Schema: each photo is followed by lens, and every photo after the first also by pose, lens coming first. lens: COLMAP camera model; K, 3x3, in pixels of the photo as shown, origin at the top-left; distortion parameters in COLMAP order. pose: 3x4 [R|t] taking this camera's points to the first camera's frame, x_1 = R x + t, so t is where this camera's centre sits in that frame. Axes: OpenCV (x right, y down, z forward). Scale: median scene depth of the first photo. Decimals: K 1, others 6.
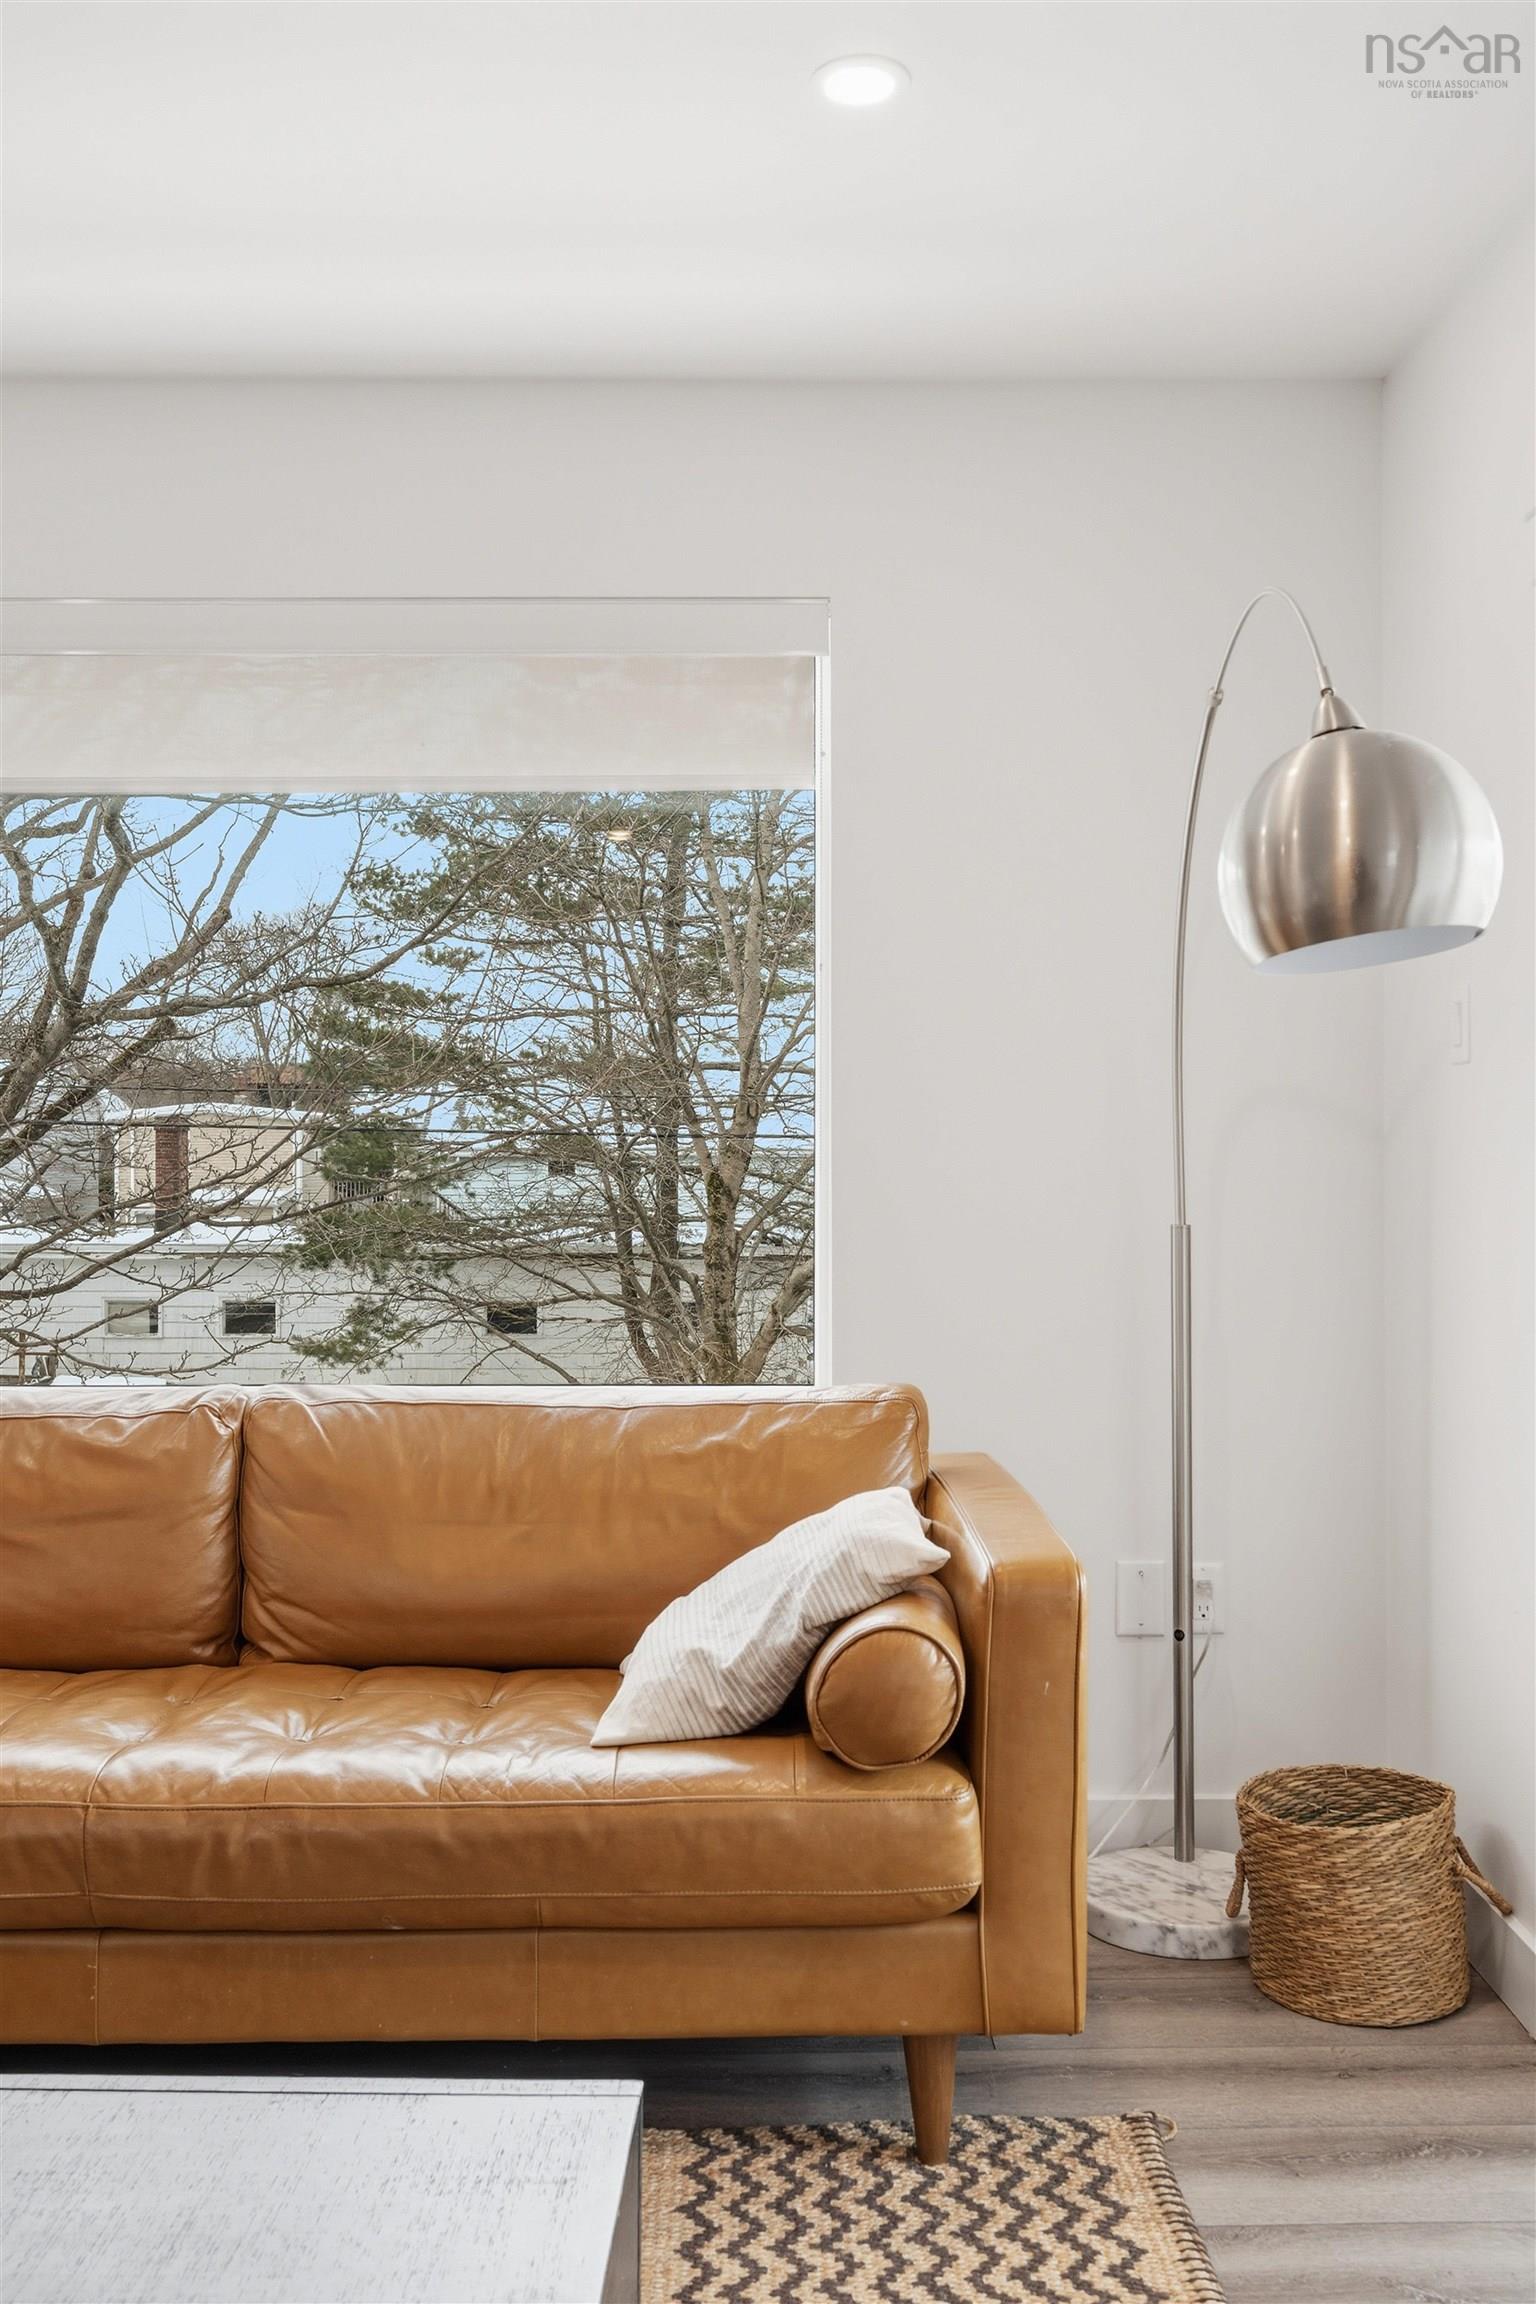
lens RADIAL K [[2040.9, 0, 759.3], [0, 2040.9, 1186.2], [0, 0, 1]] dist [-0.011057, 0.012369]
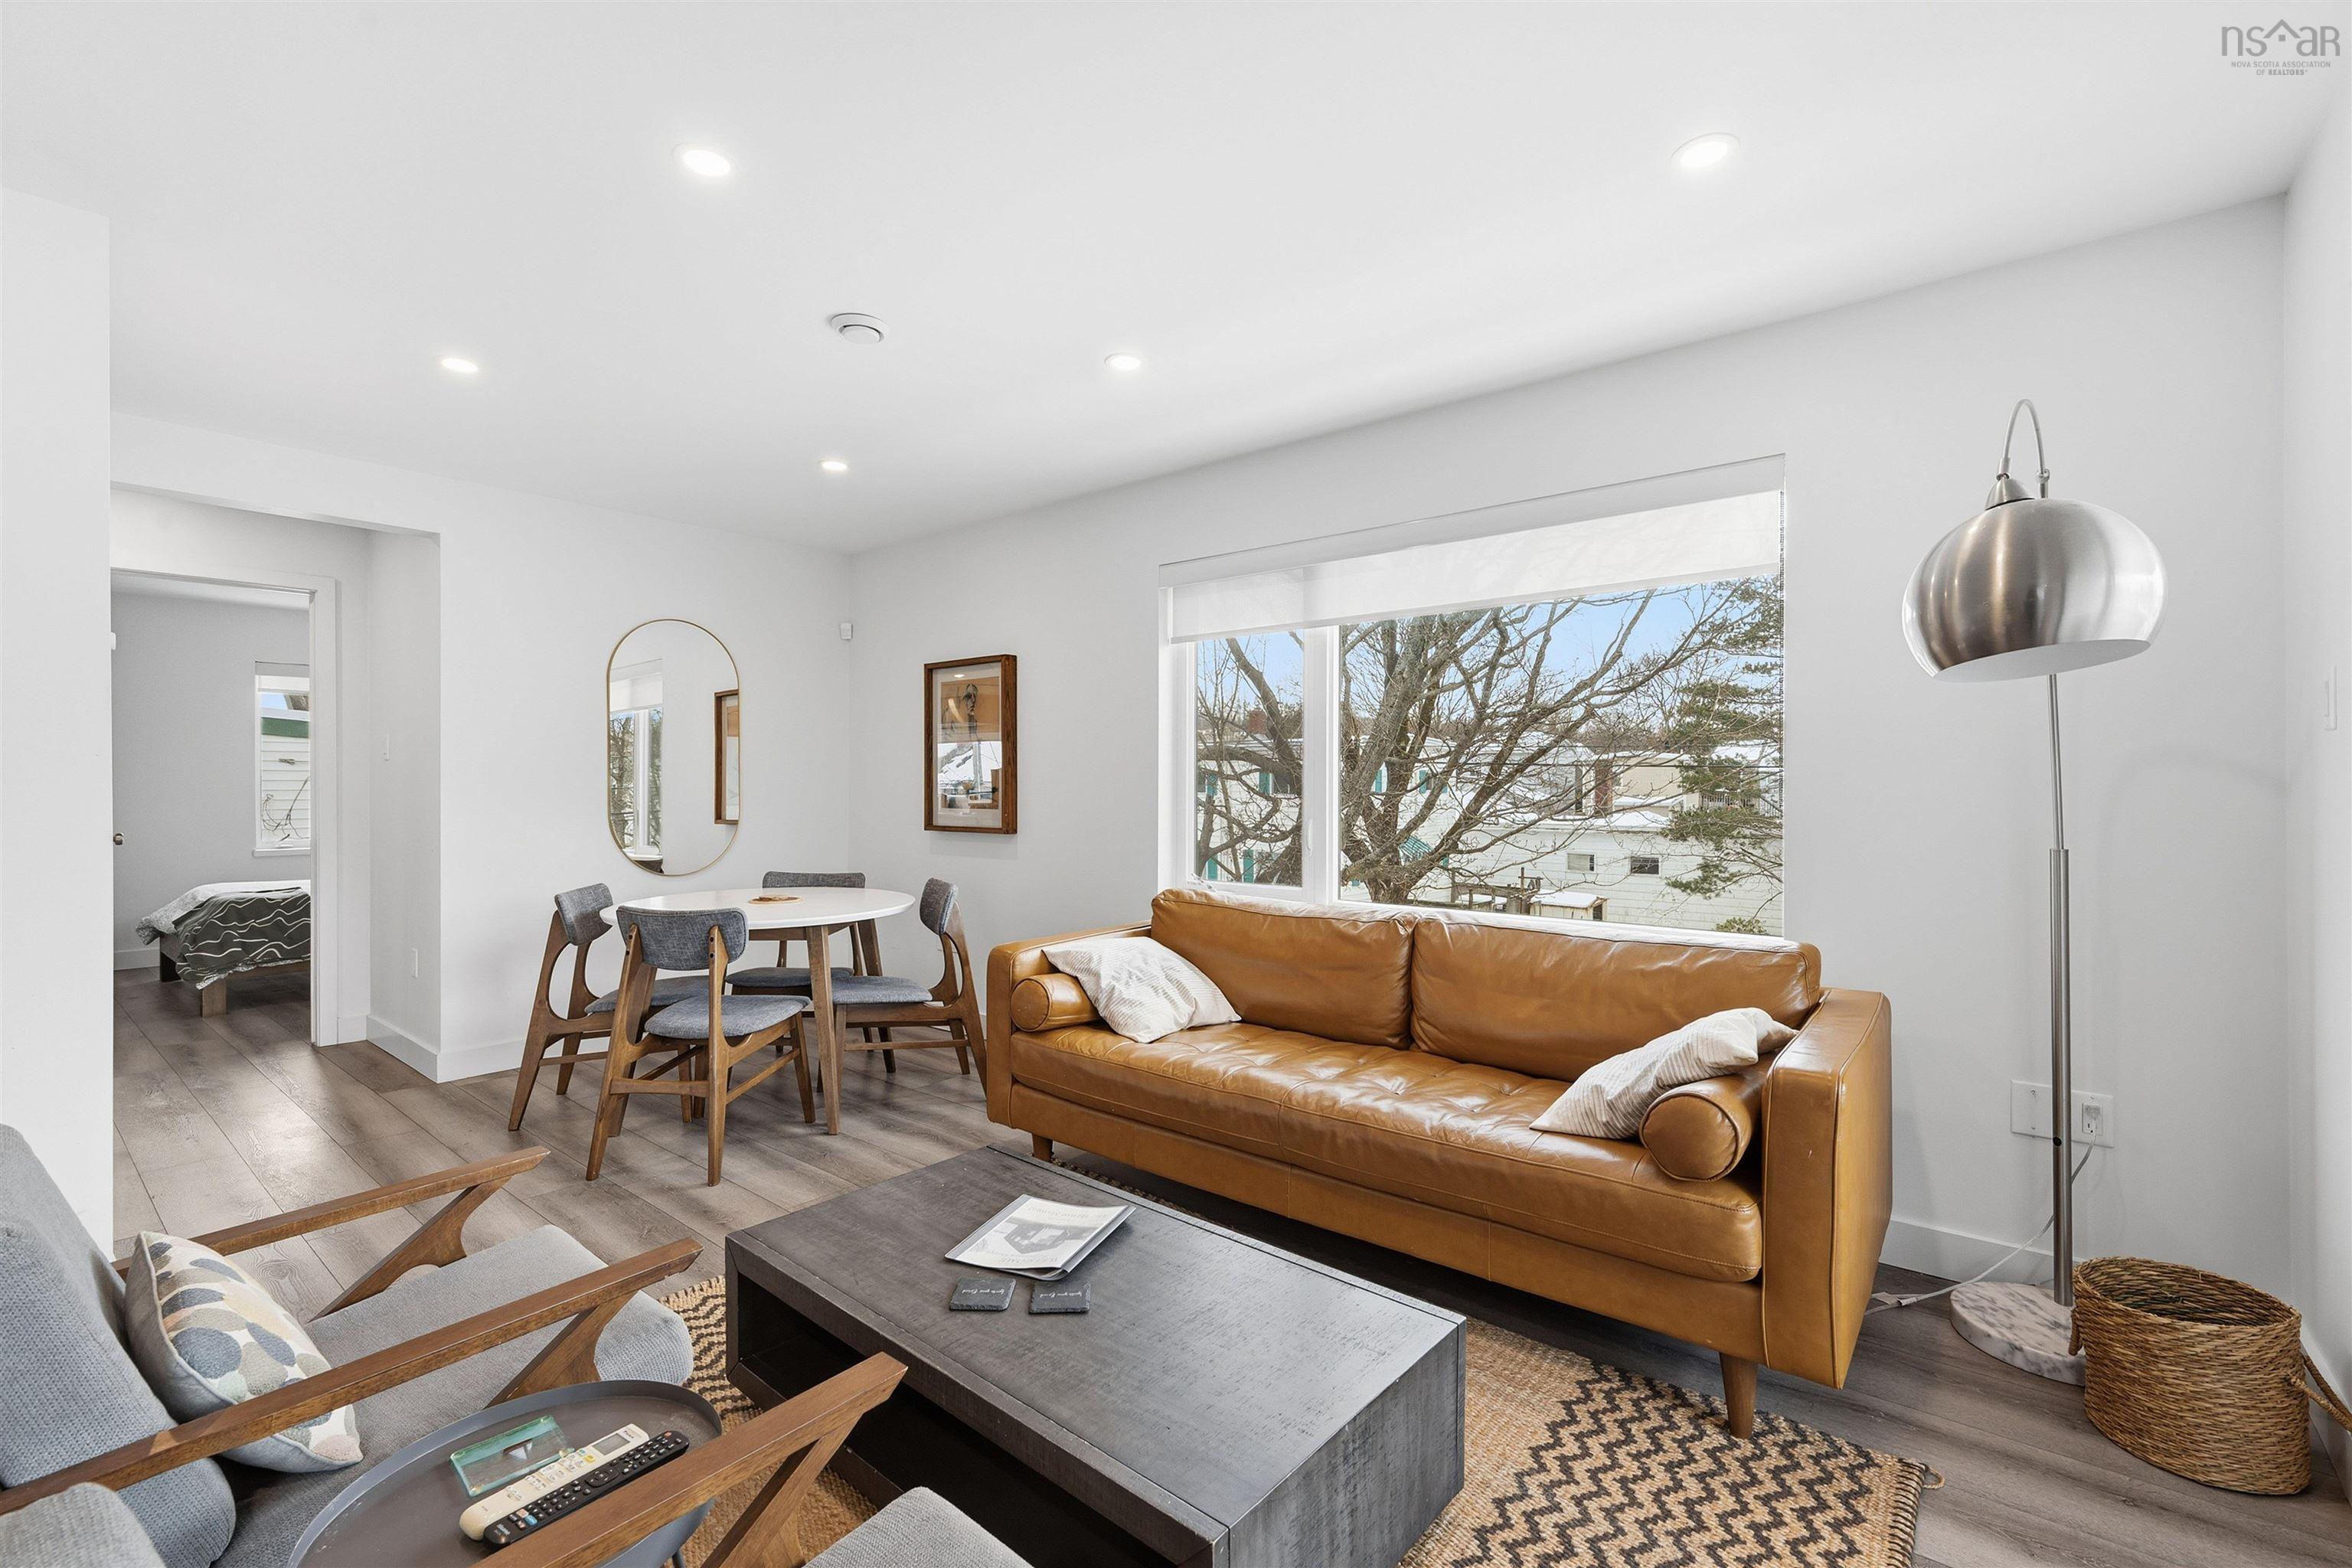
lens RADIAL K [[1010.2, 0, 1186.3], [0, 1010.2, 787.5], [0, 0, 1]] dist [0.000414, 0.000772]
pose [[0.772803, 0.003254, -0.634638, 0.245287], [-0.007294, 0.999966, -0.003754, -0.021805], [0.634604, 0.007530, 0.772801, 0.107355]]
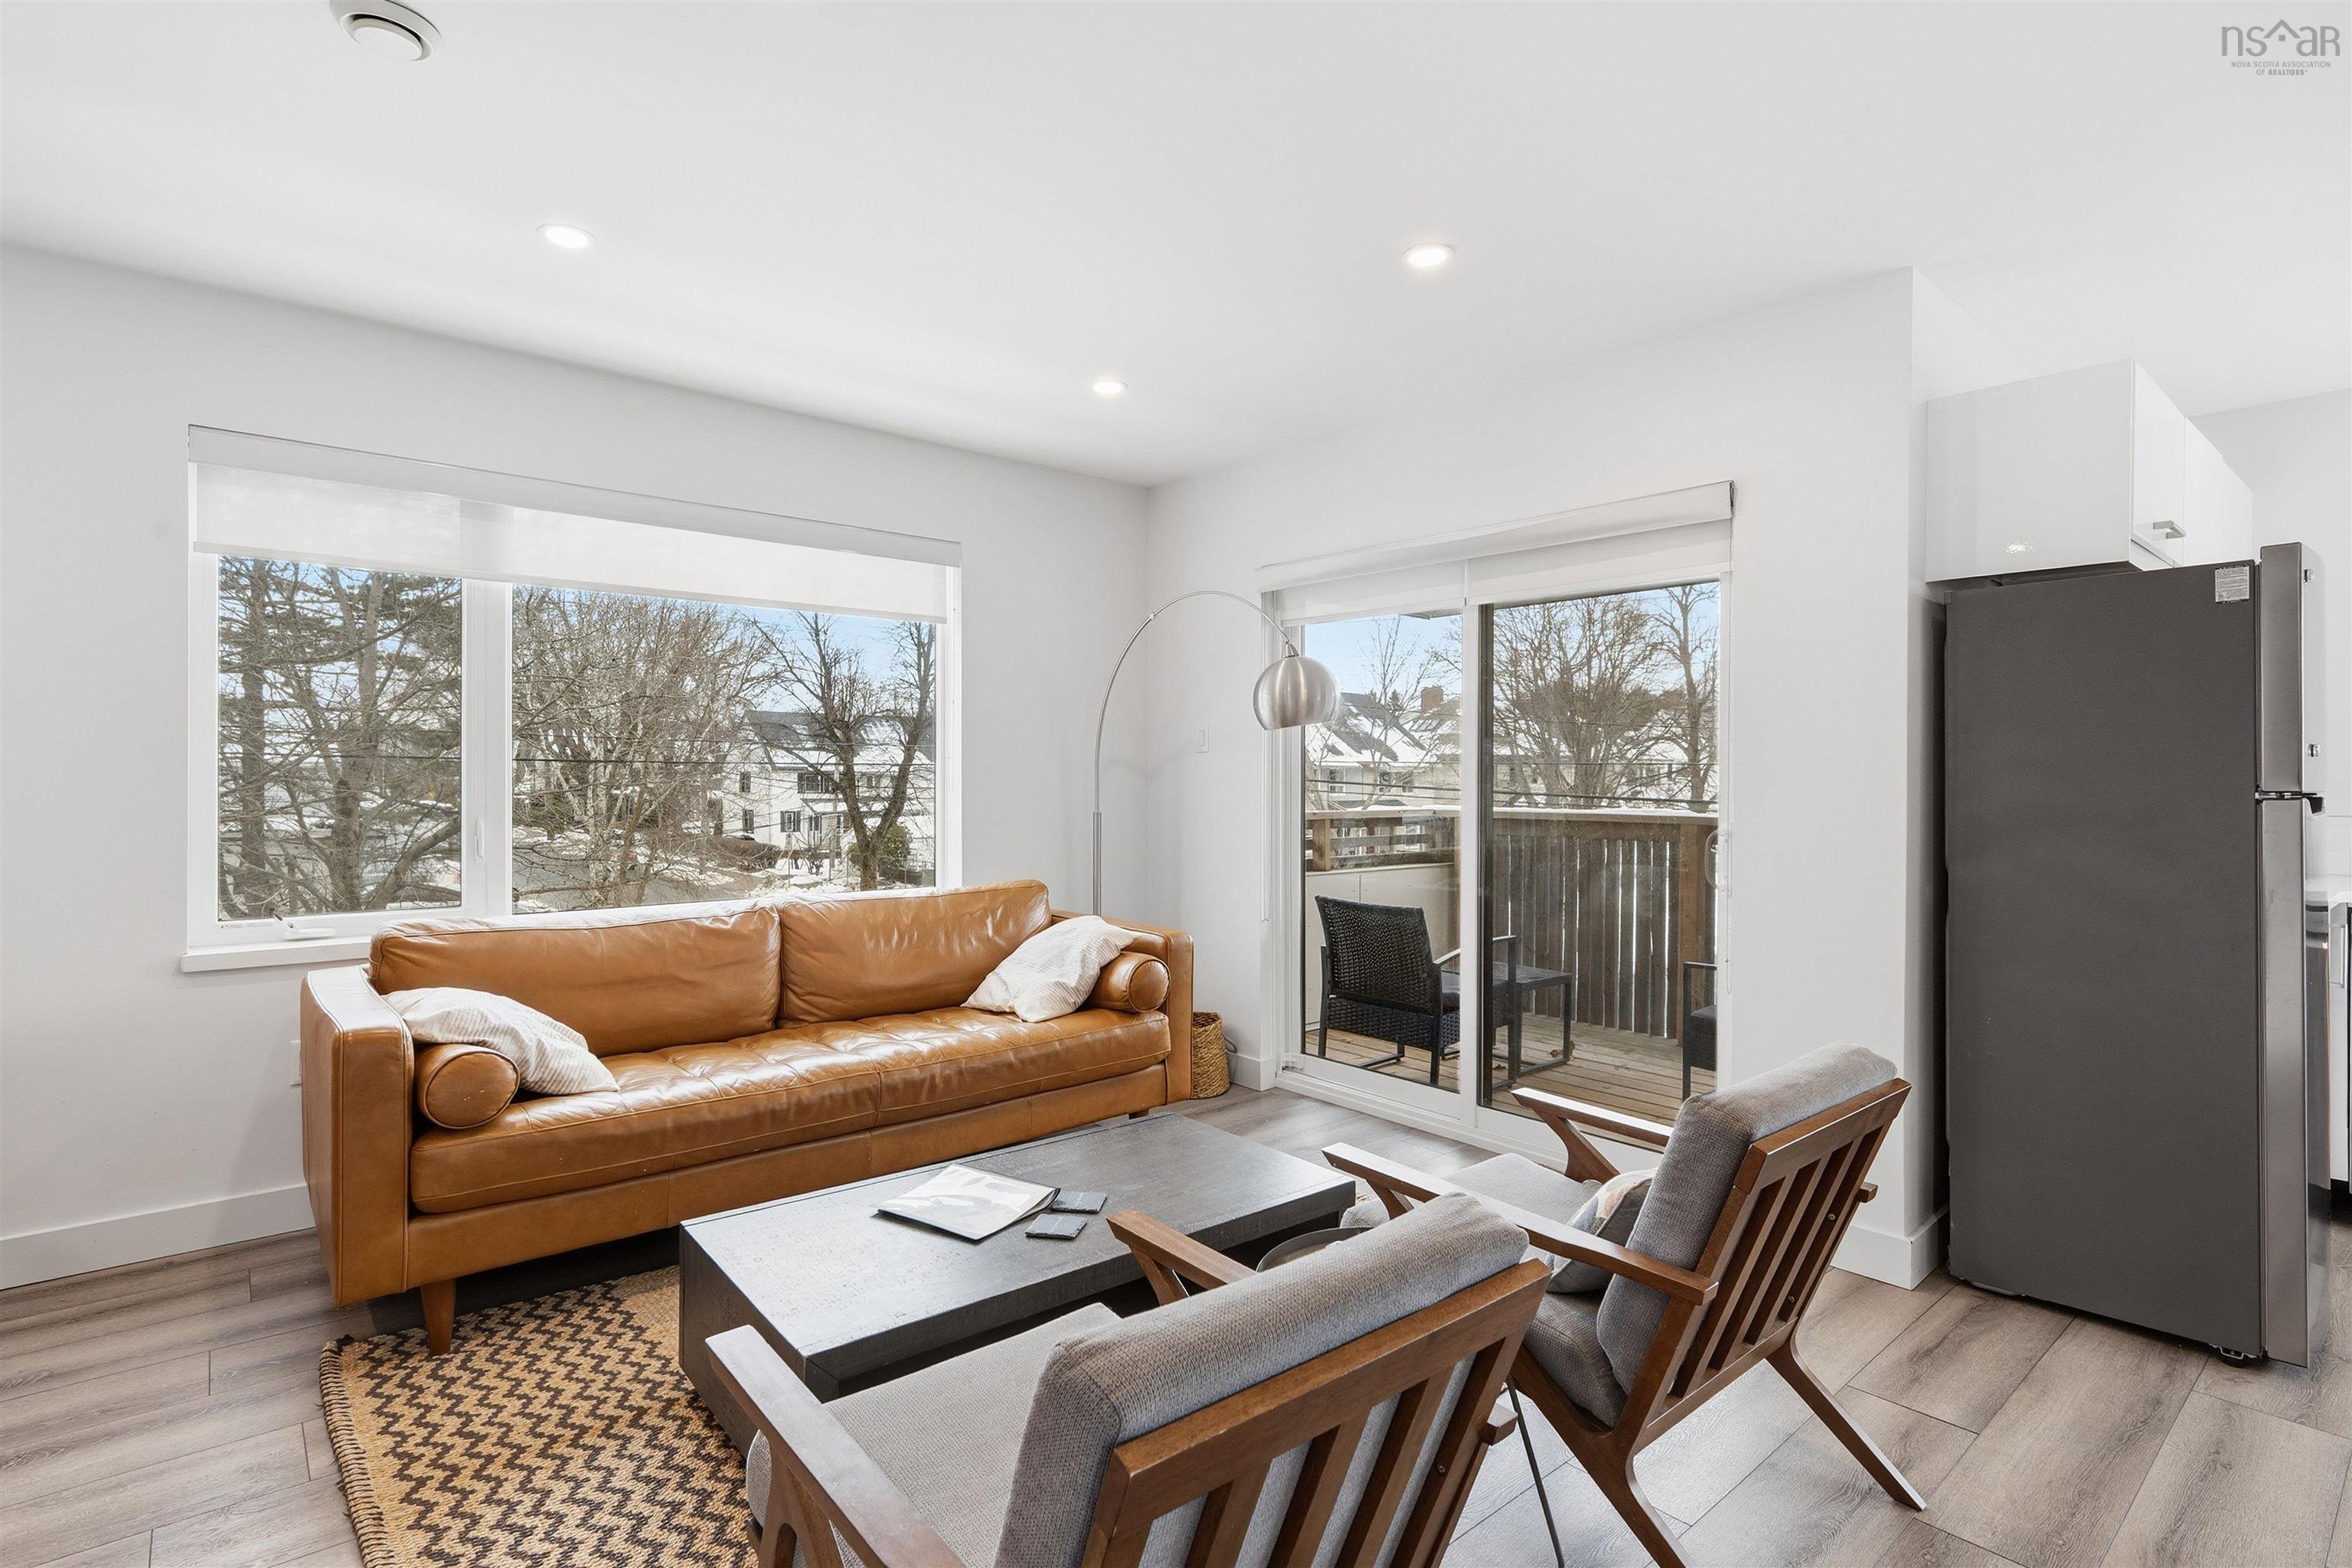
lens RADIAL K [[1135.1, 0, 1183.3], [0, 1135.1, 775.9], [0, 0, 1]] dist [-0.000774, -0.000612]
pose [[0.762930, 0.003694, 0.646471, -0.833262], [0.002190, 0.999963, -0.008299, -0.019172], [-0.646477, 0.007747, 0.762894, -0.193490]]
